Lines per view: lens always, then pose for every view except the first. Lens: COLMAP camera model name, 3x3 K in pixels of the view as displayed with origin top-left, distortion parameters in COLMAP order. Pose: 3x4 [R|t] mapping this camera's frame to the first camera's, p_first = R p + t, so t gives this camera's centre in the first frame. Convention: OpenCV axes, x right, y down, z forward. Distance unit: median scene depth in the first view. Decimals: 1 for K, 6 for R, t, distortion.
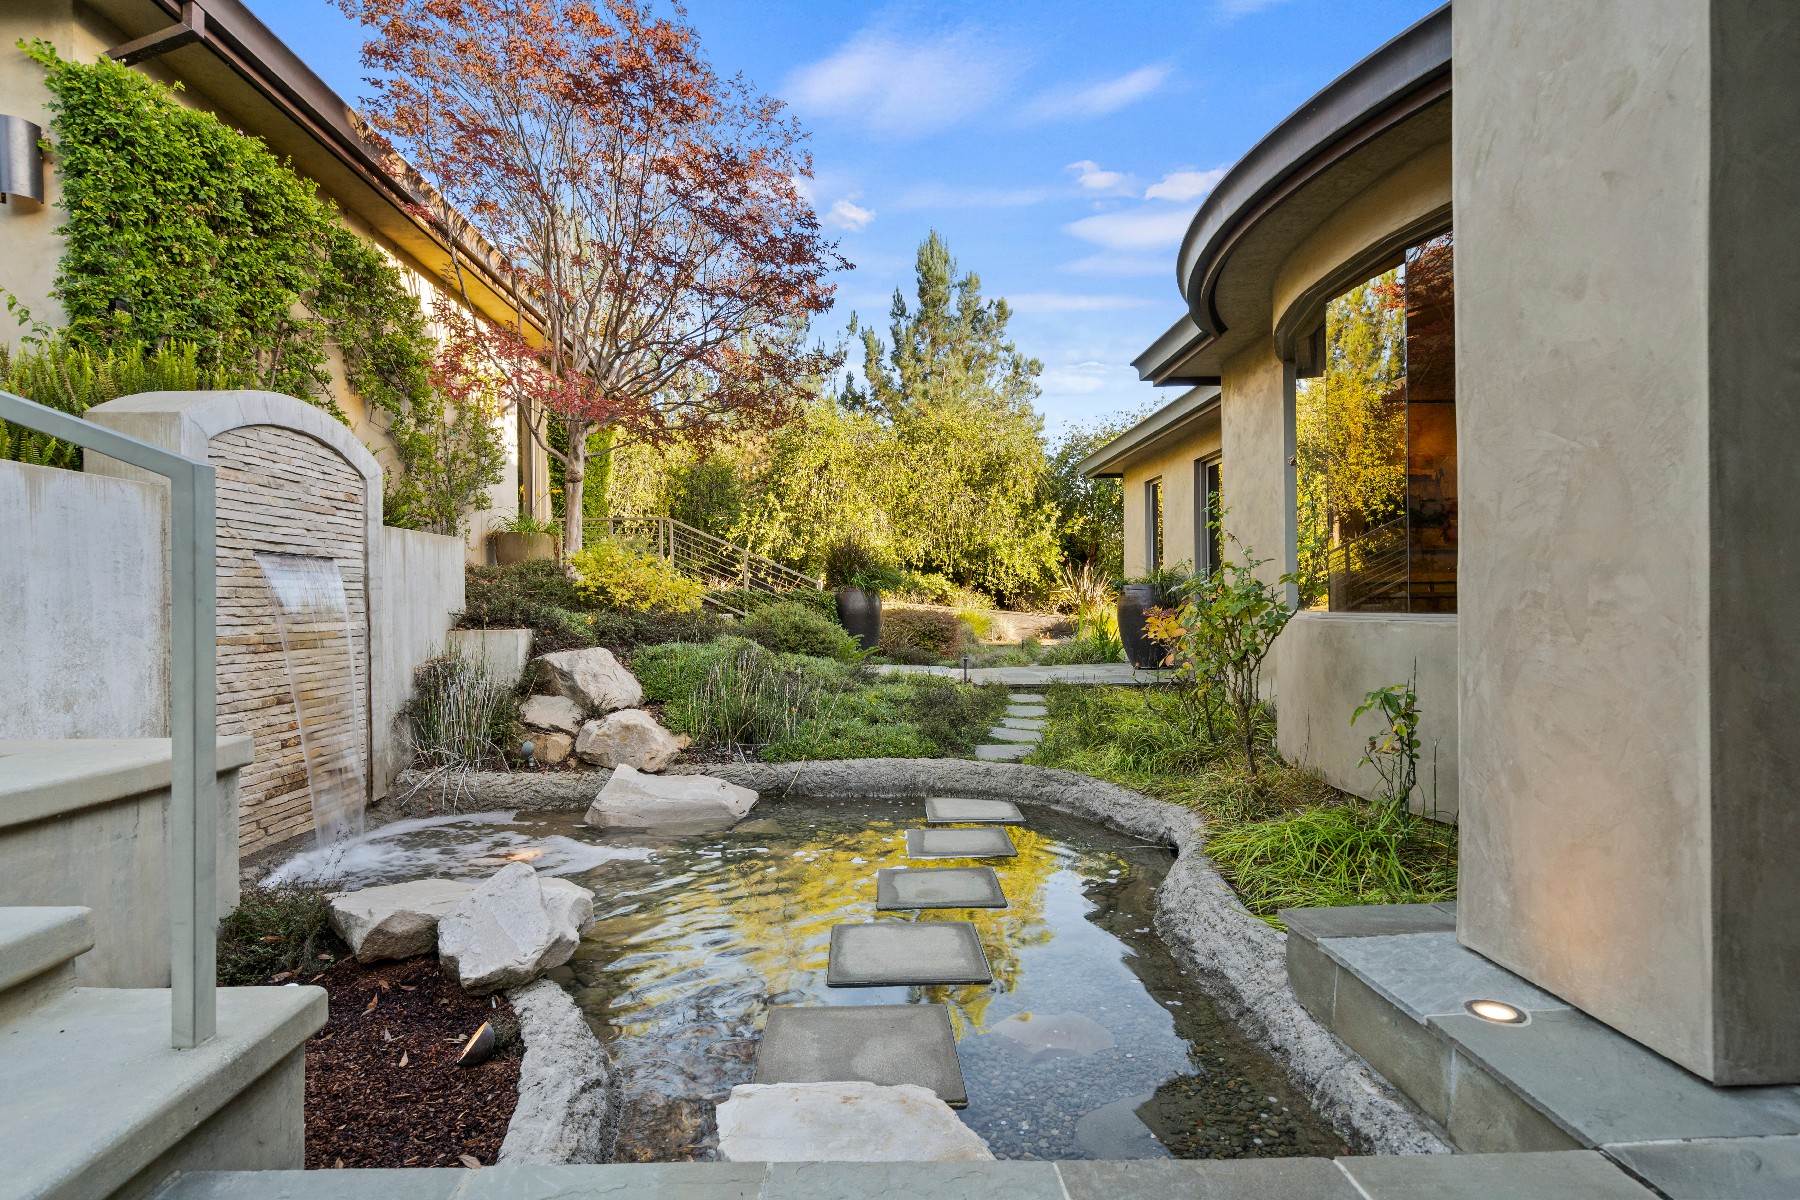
lens RADIAL K [[921.7, 0, 900.0], [0, 921.7, 600.0], [0, 0, 1]] dist [-0.002475, -0.000190]
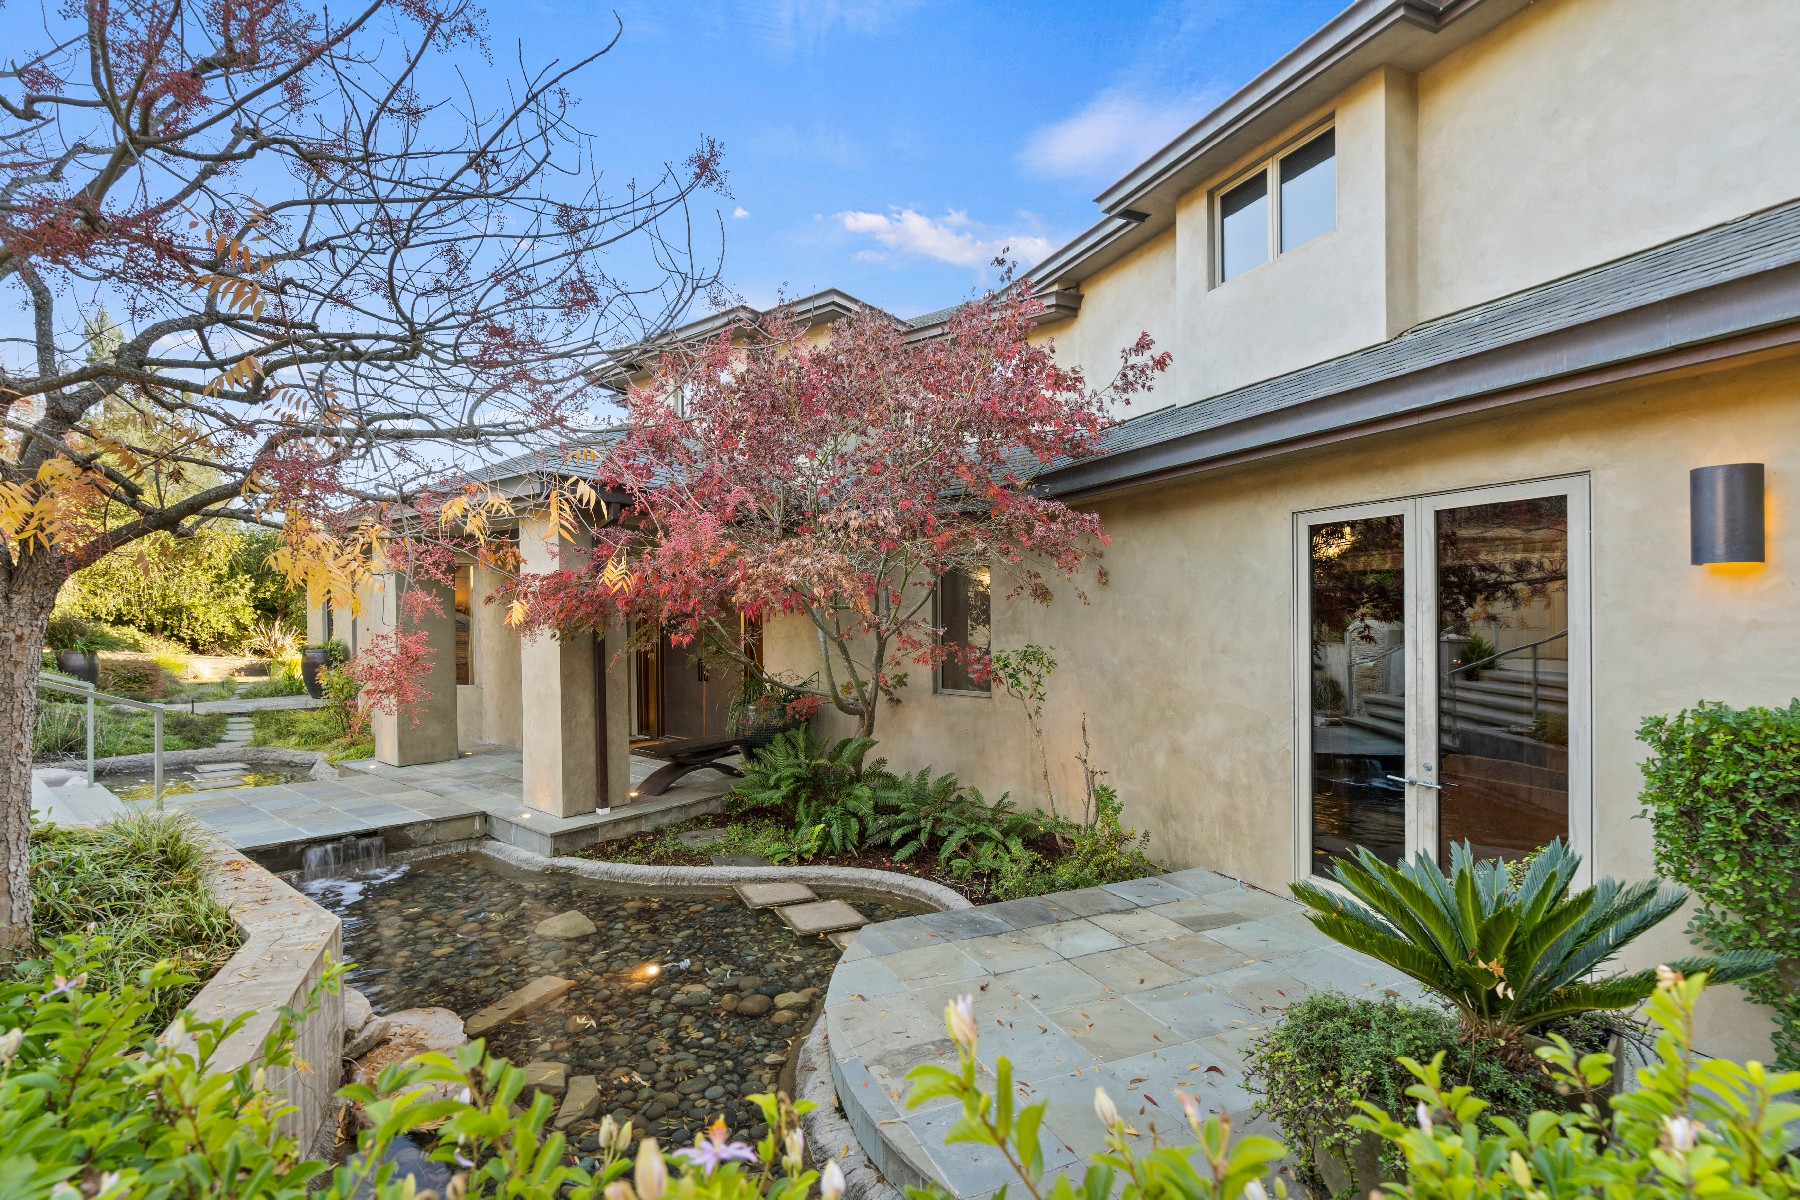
lens RADIAL K [[850.6, 0, 898.5], [0, 850.6, 648.6], [0, 0, 1]] dist [-0.001496, -0.000483]
pose [[0.672914, -0.012679, 0.739612, -0.128768], [-0.015212, 0.999404, 0.030973, -0.059896], [-0.739564, -0.032093, 0.672320, -0.617449]]
